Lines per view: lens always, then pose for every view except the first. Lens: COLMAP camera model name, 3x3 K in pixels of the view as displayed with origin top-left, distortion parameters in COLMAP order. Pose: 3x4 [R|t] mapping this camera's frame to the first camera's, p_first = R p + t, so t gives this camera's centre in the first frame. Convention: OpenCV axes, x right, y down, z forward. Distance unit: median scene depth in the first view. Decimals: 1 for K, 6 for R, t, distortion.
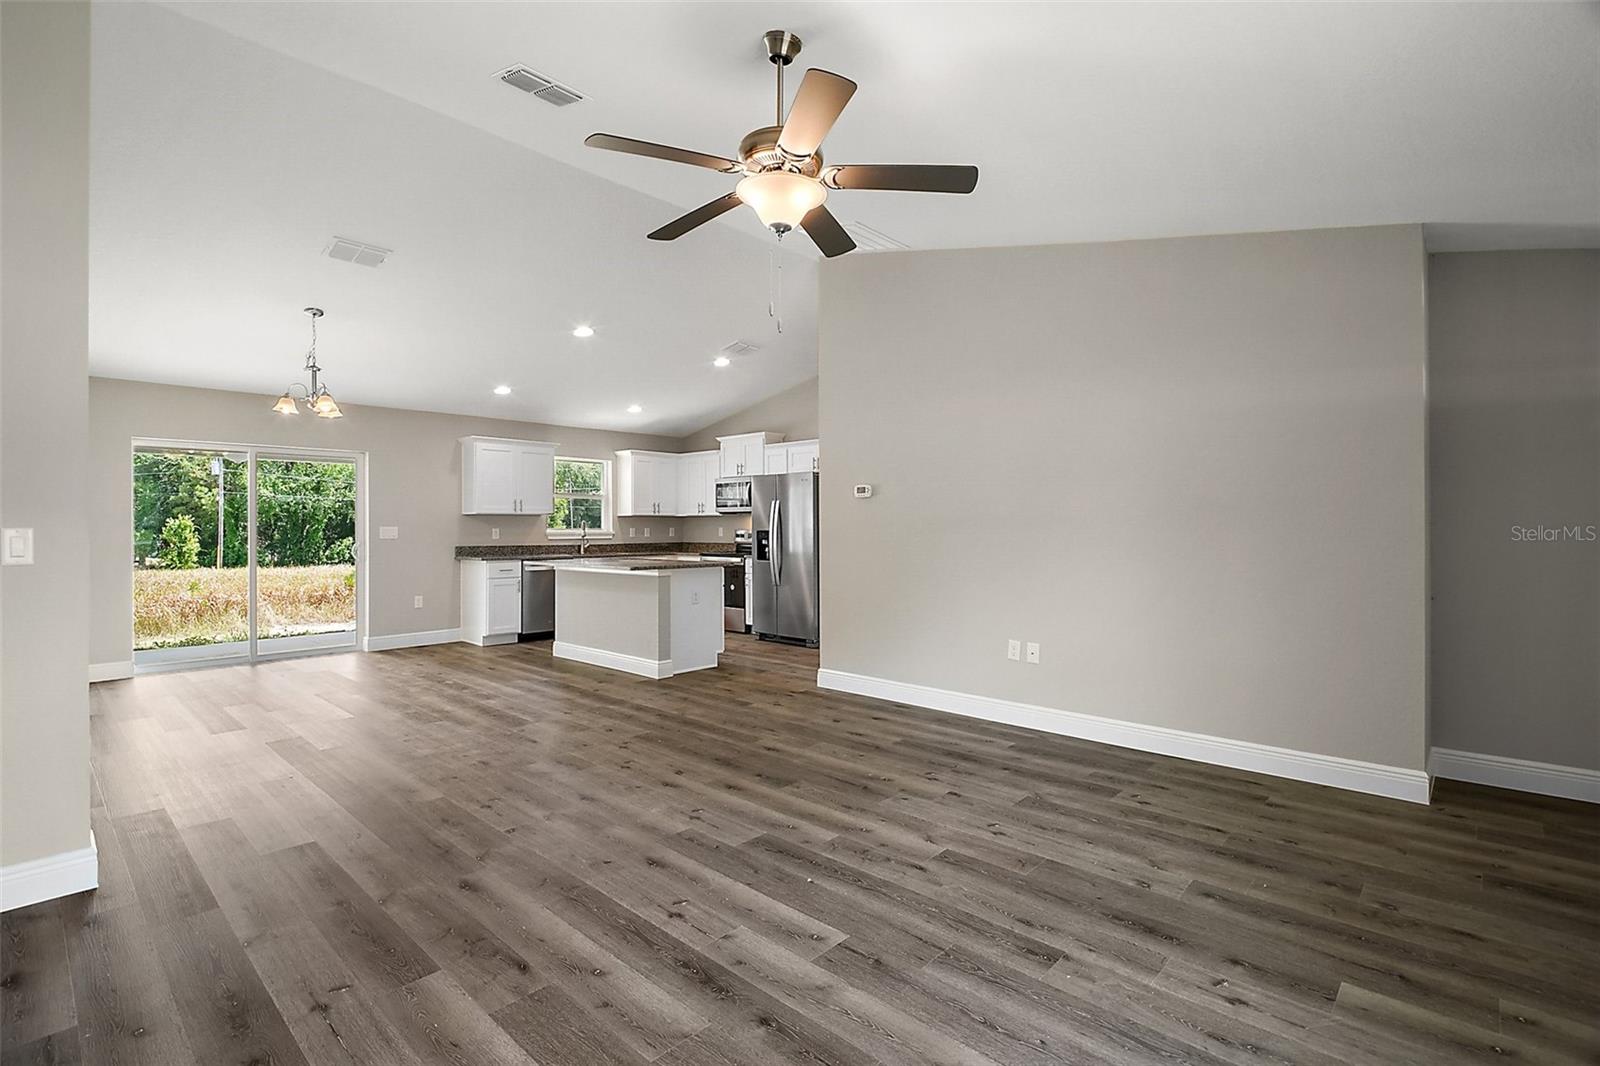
lens RADIAL K [[745.9, 0, 789.0], [0, 745.9, 531.4], [0, 0, 1]] dist [0.002911, -0.008981]
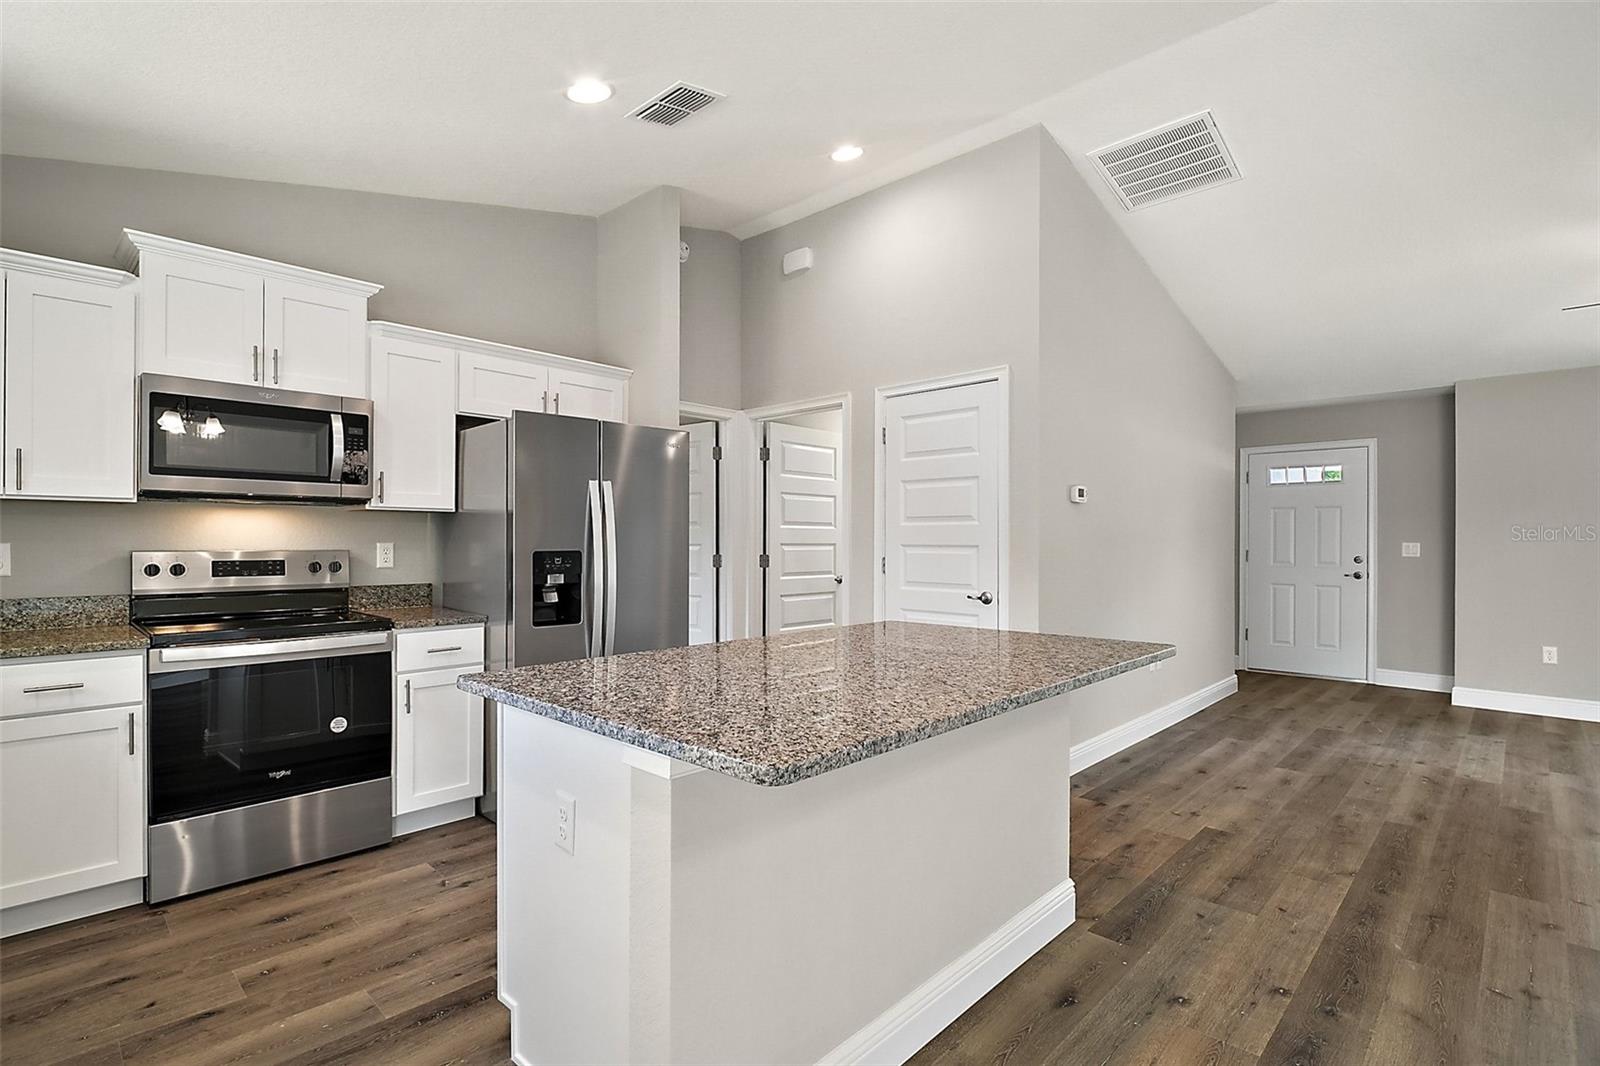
lens RADIAL K [[761.9, 0, 781.6], [0, 761.9, 537.9], [0, 0, 1]] dist [-0.009658, -0.000684]
pose [[0.019871, 0.005541, 0.999787, -0.909065], [0.004083, 0.999976, -0.005623, -0.010936], [-0.999794, 0.004194, 0.019847, 1.772155]]
